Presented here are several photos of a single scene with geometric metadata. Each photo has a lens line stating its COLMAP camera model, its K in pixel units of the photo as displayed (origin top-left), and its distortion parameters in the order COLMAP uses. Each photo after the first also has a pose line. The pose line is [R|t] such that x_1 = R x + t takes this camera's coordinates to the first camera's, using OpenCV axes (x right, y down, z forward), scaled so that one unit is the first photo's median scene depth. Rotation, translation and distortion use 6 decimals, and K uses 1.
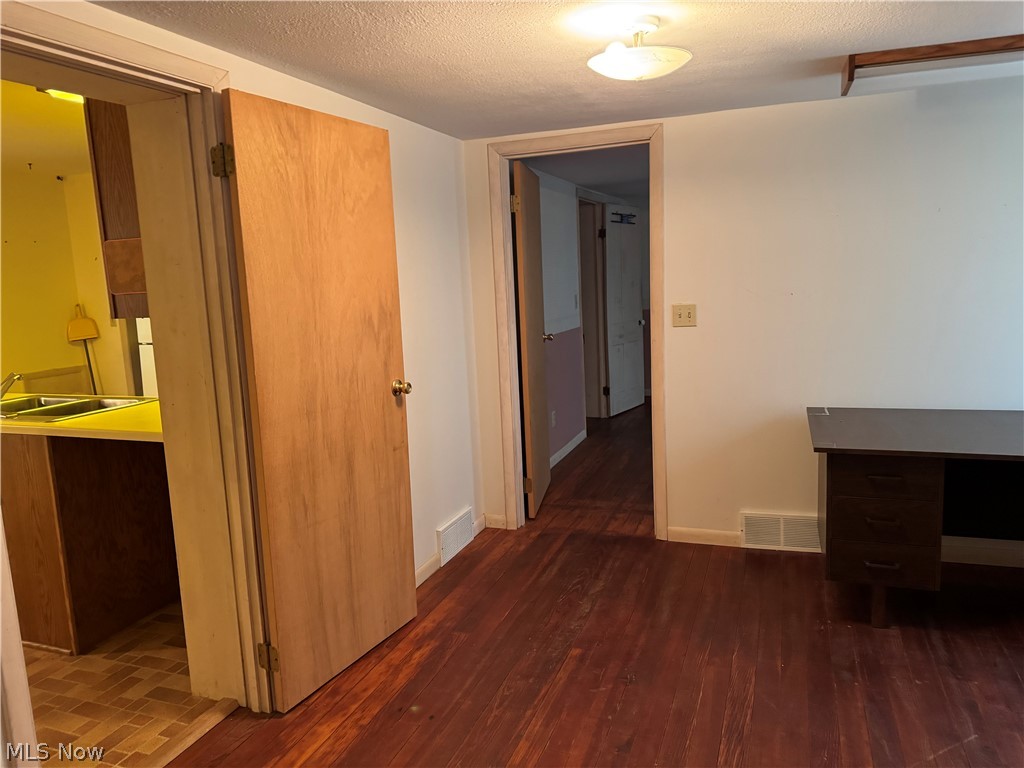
lens RADIAL K [[727.9, 0, 522.7], [0, 727.9, 383.2], [0, 0, 1]] dist [0.009483, 0.002881]
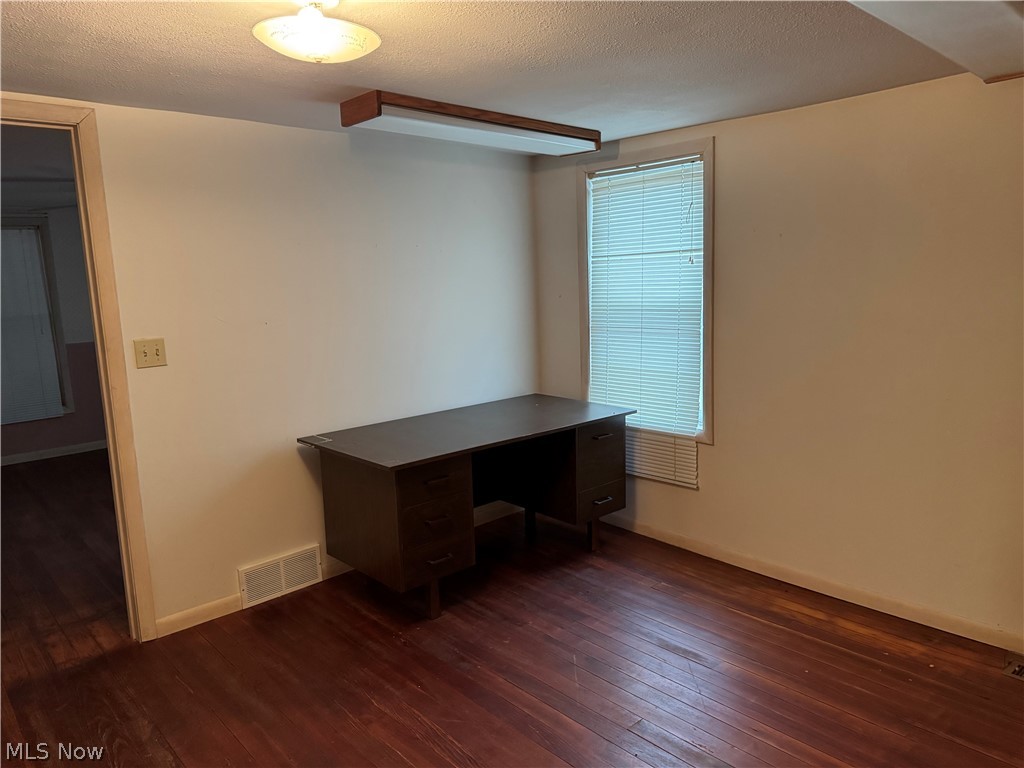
lens RADIAL K [[727.9, 0, 518.2], [0, 727.9, 381.7], [0, 0, 1]] dist [0.009483, 0.002881]
pose [[0.469595, -0.100960, 0.877090, -0.300775], [0.153215, 0.987686, 0.031659, -0.025036], [-0.869486, 0.119516, 0.479281, 0.261277]]
